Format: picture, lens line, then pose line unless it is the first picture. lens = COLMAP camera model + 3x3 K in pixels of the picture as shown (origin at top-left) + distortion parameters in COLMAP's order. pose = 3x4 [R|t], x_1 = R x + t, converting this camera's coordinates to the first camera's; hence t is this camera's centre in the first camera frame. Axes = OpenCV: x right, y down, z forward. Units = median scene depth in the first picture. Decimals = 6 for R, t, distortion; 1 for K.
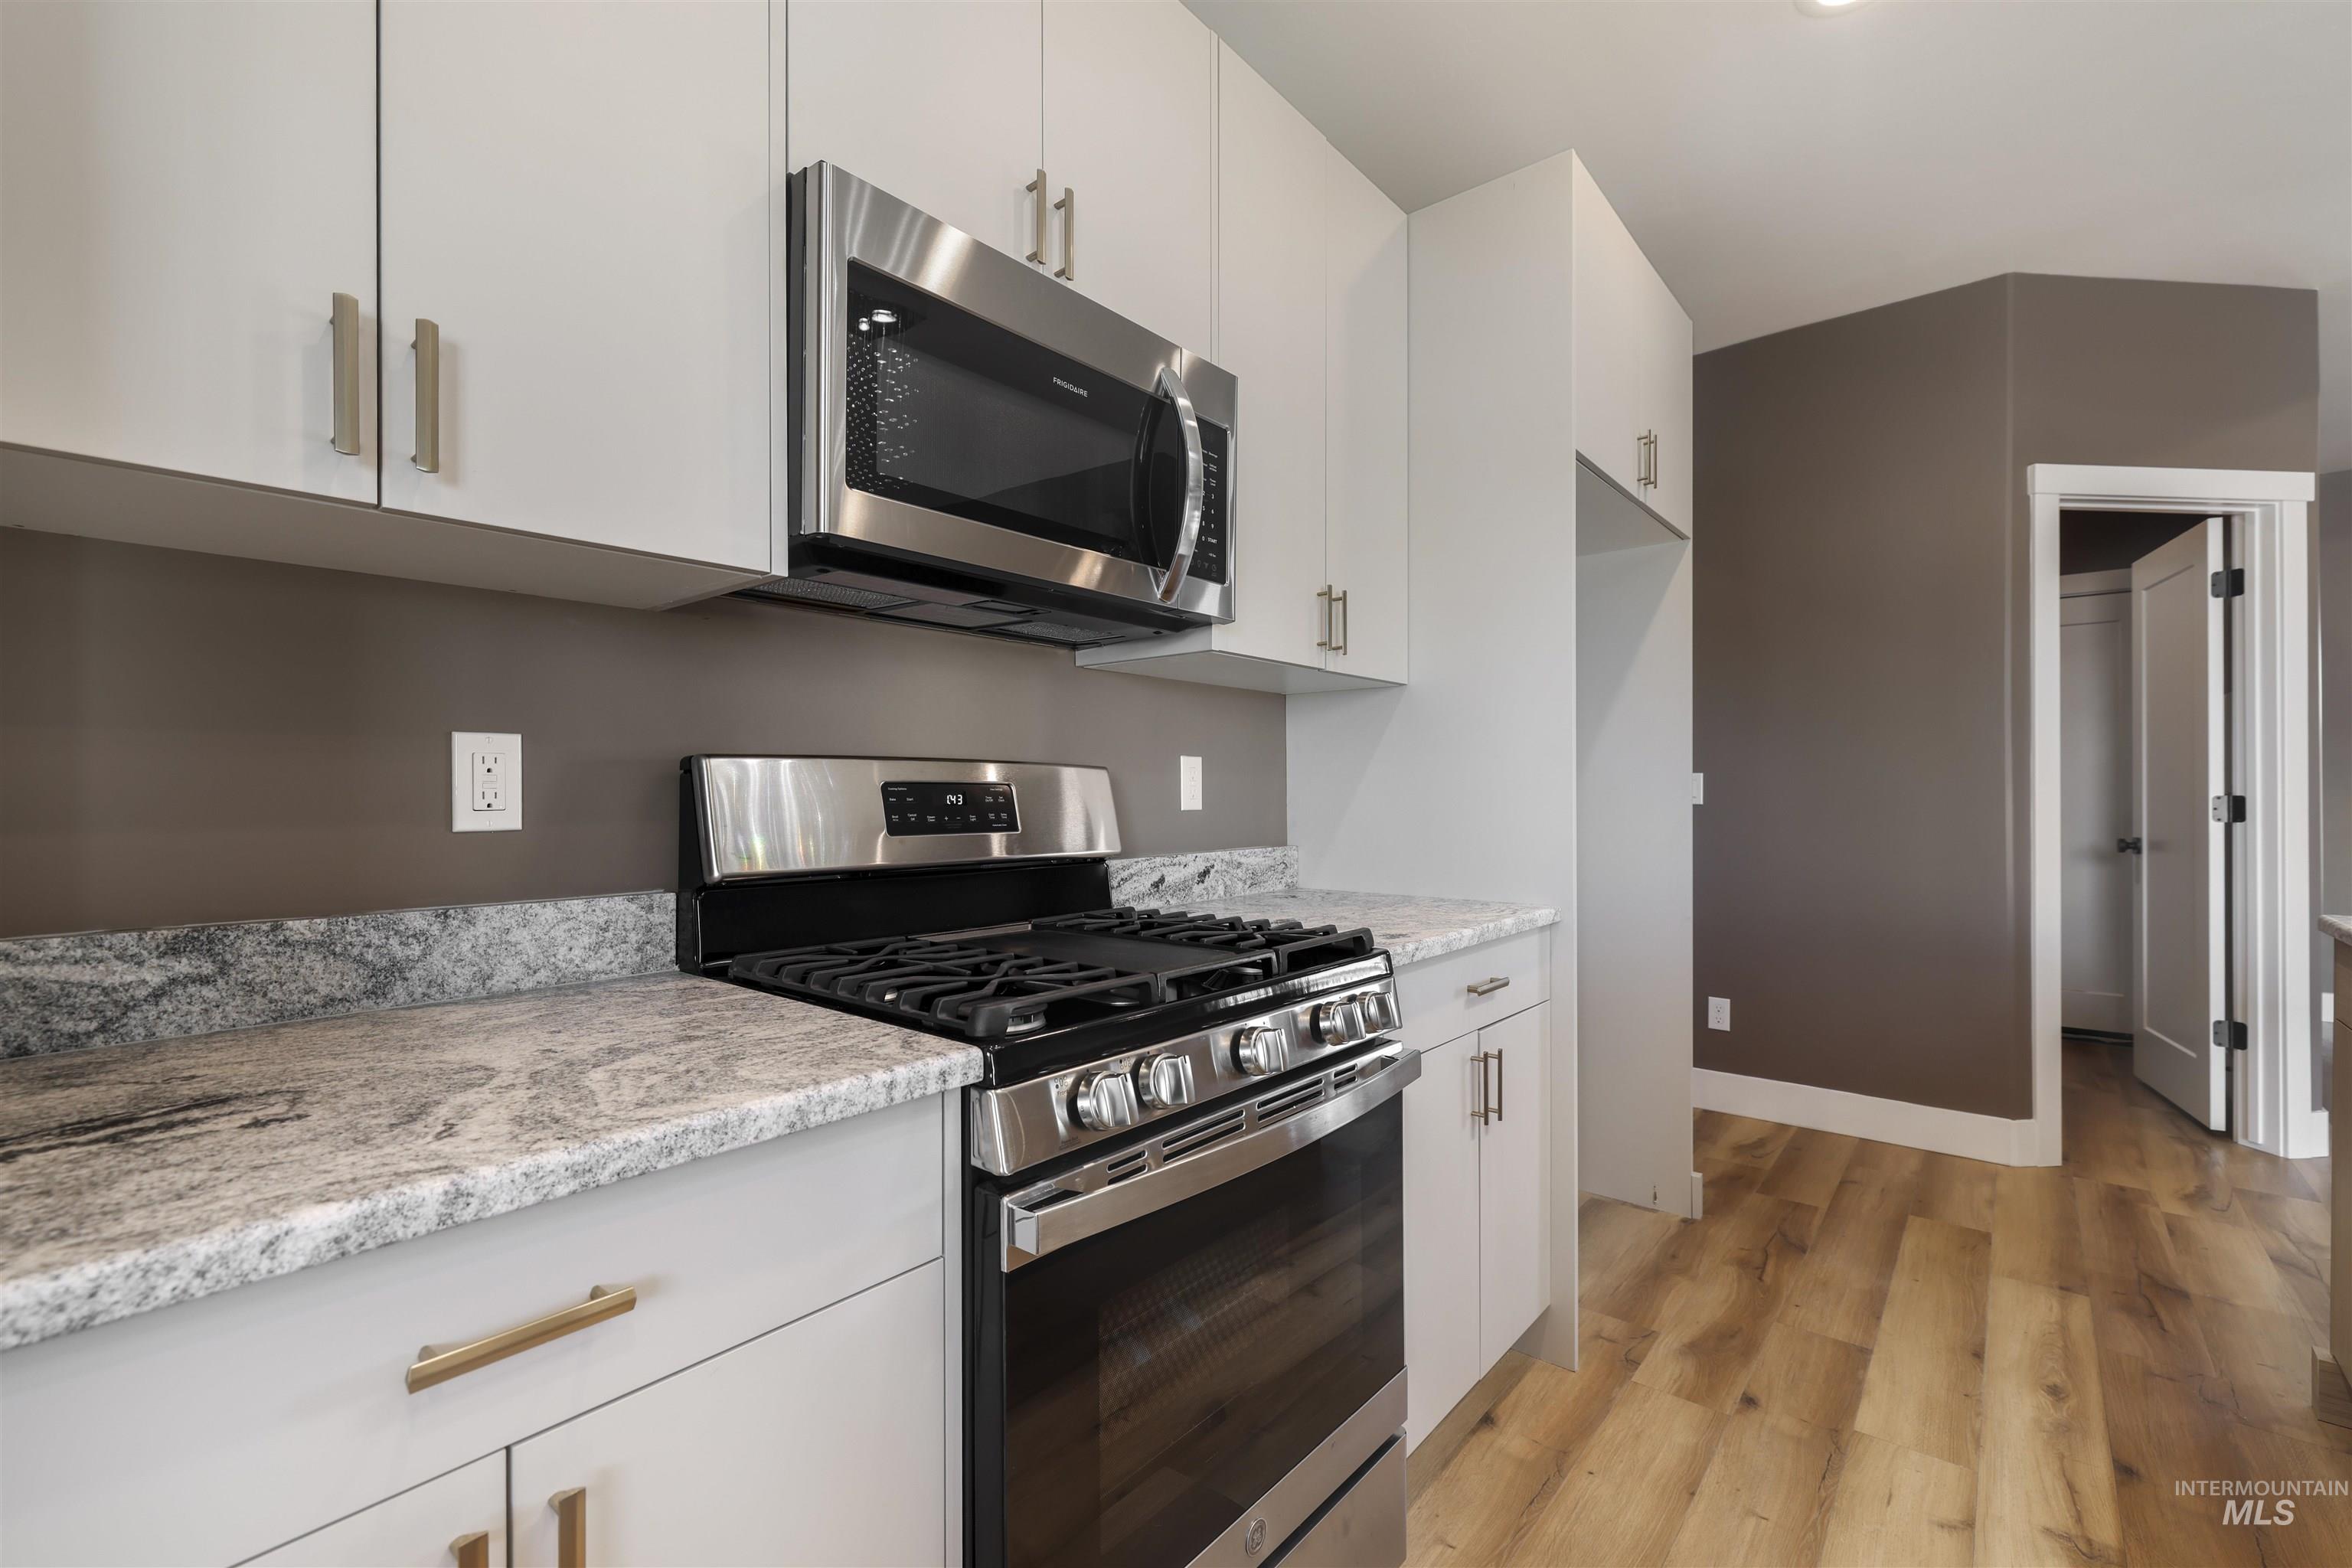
lens RADIAL K [[997.5, 0, 1144.1], [0, 997.5, 798.6], [0, 0, 1]] dist [-0.000078, 0.000236]
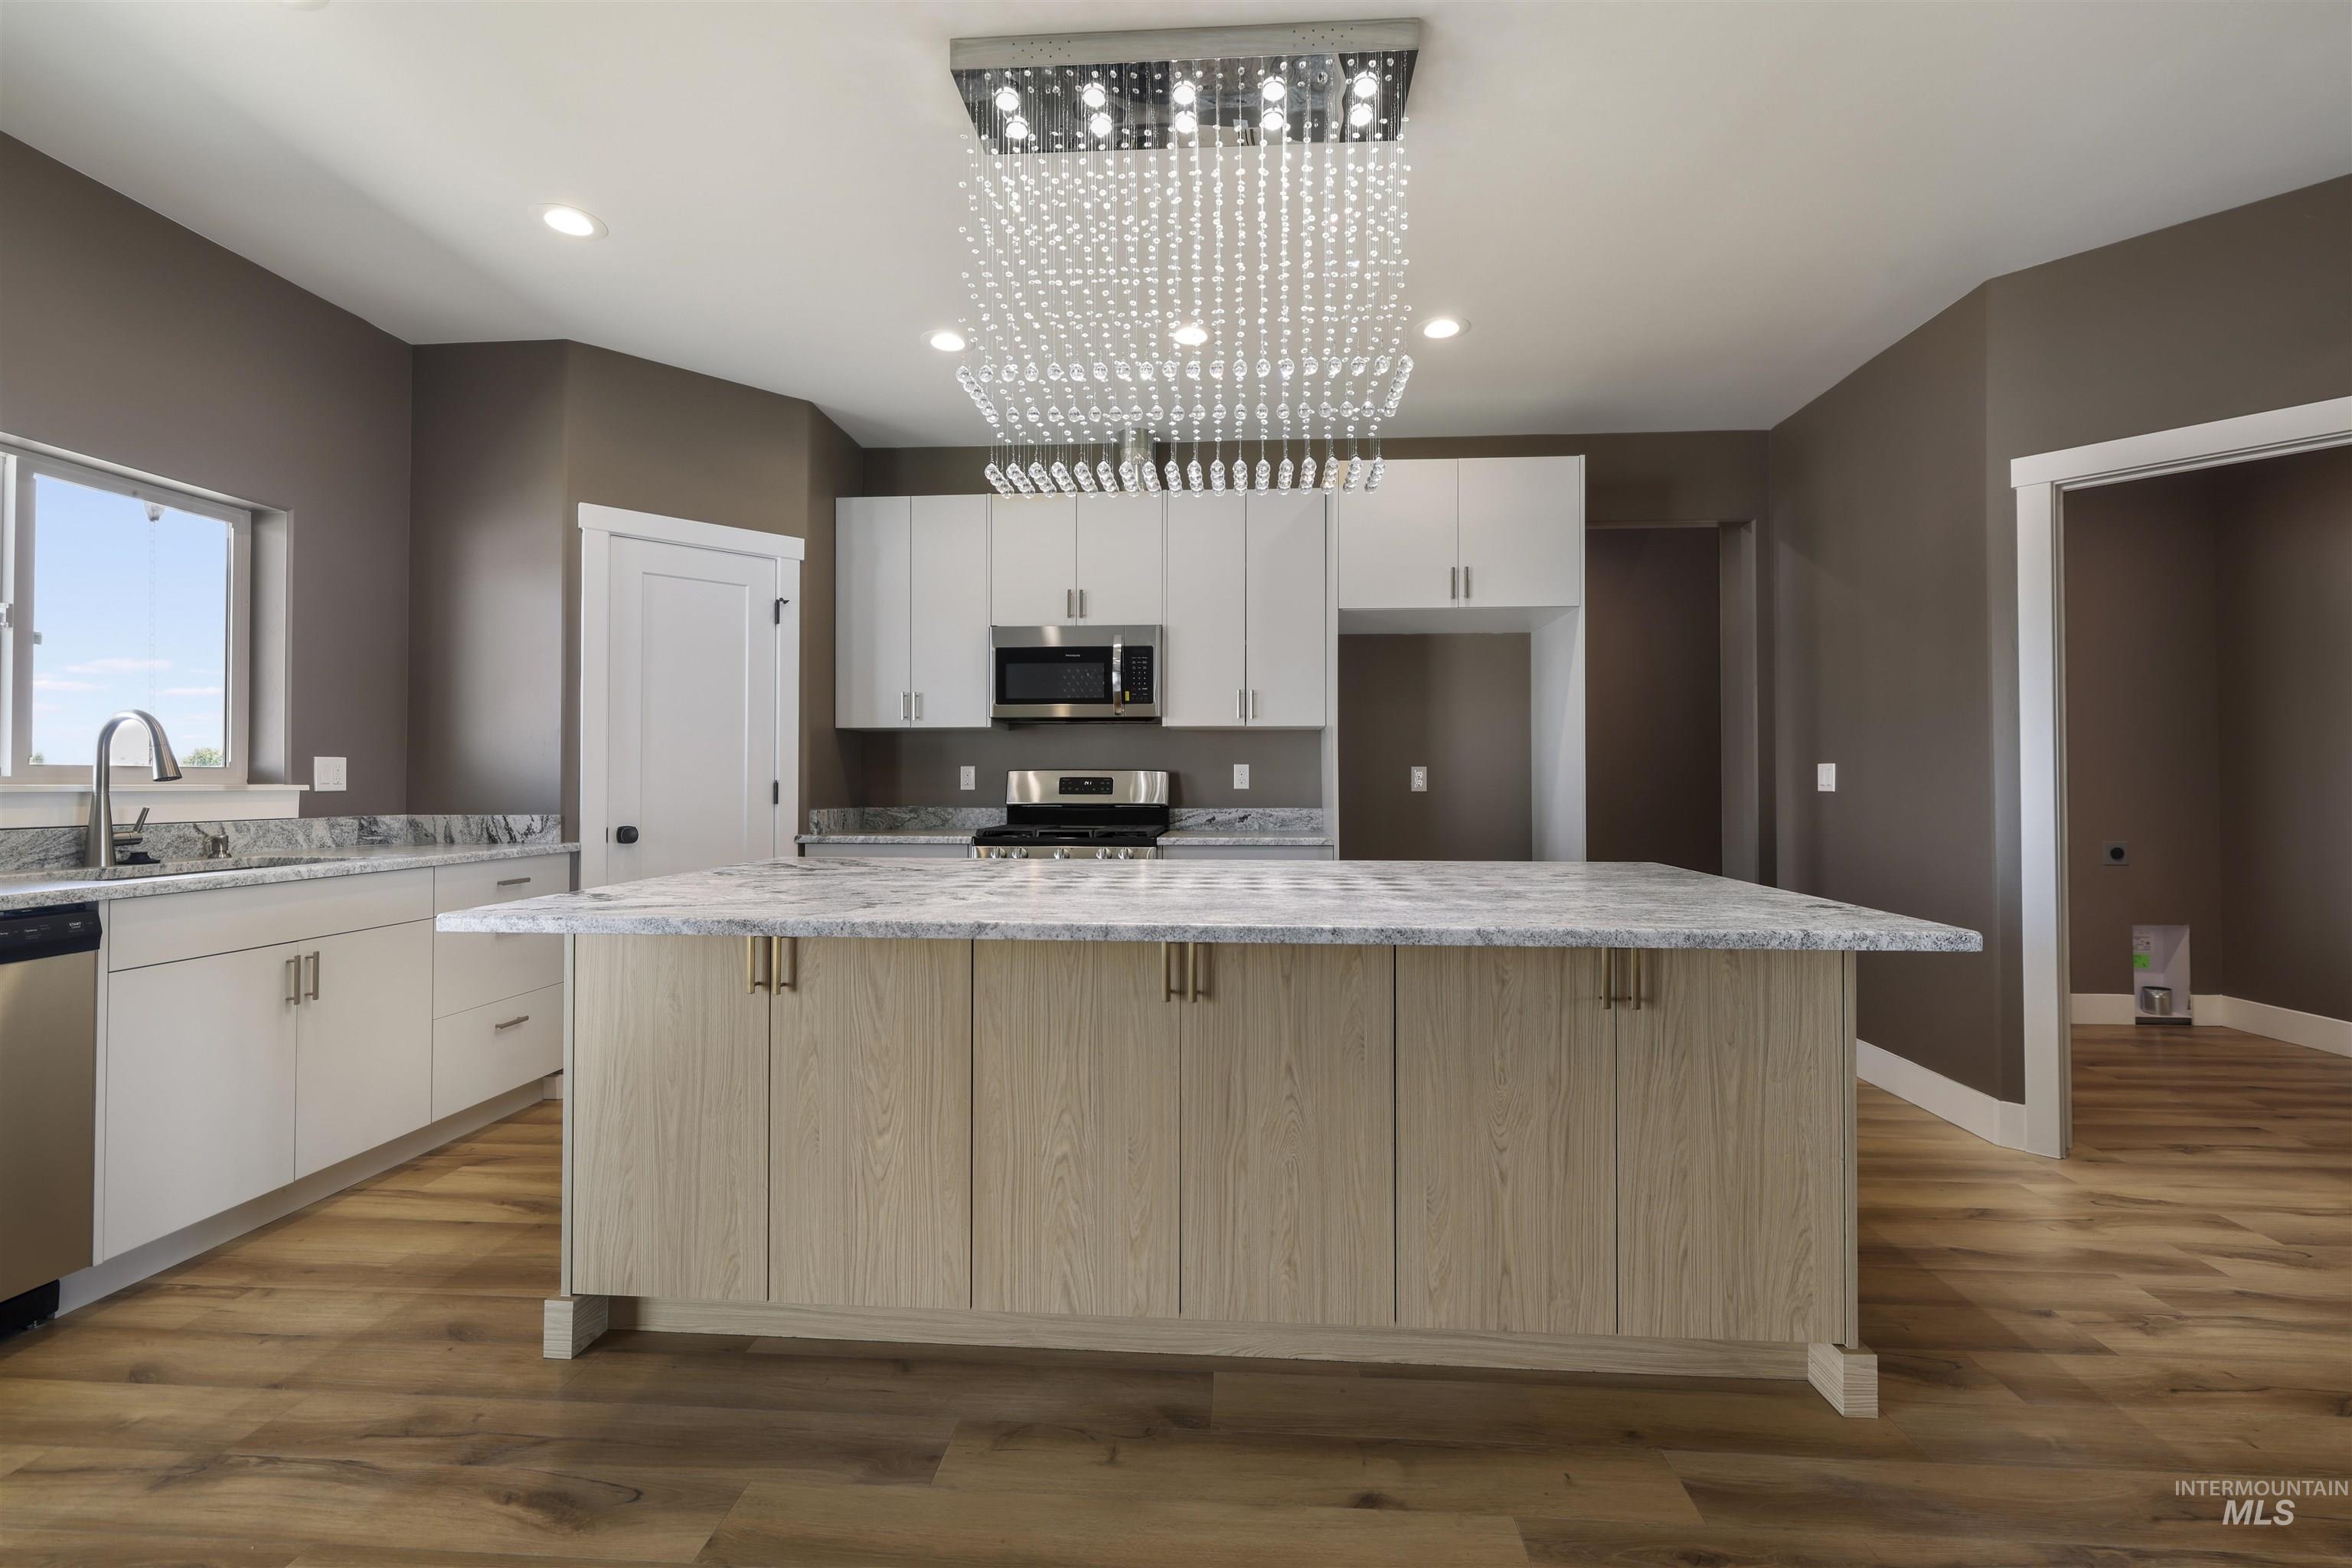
lens RADIAL K [[997.5, 0, 1142.8], [0, 997.5, 776.0], [0, 0, 1]] dist [-0.000078, 0.000236]
pose [[0.578320, -0.002088, -0.815807, 1.394852], [-0.003615, 0.999980, -0.005122, -0.003409], [0.815802, 0.005912, 0.578301, -0.357767]]
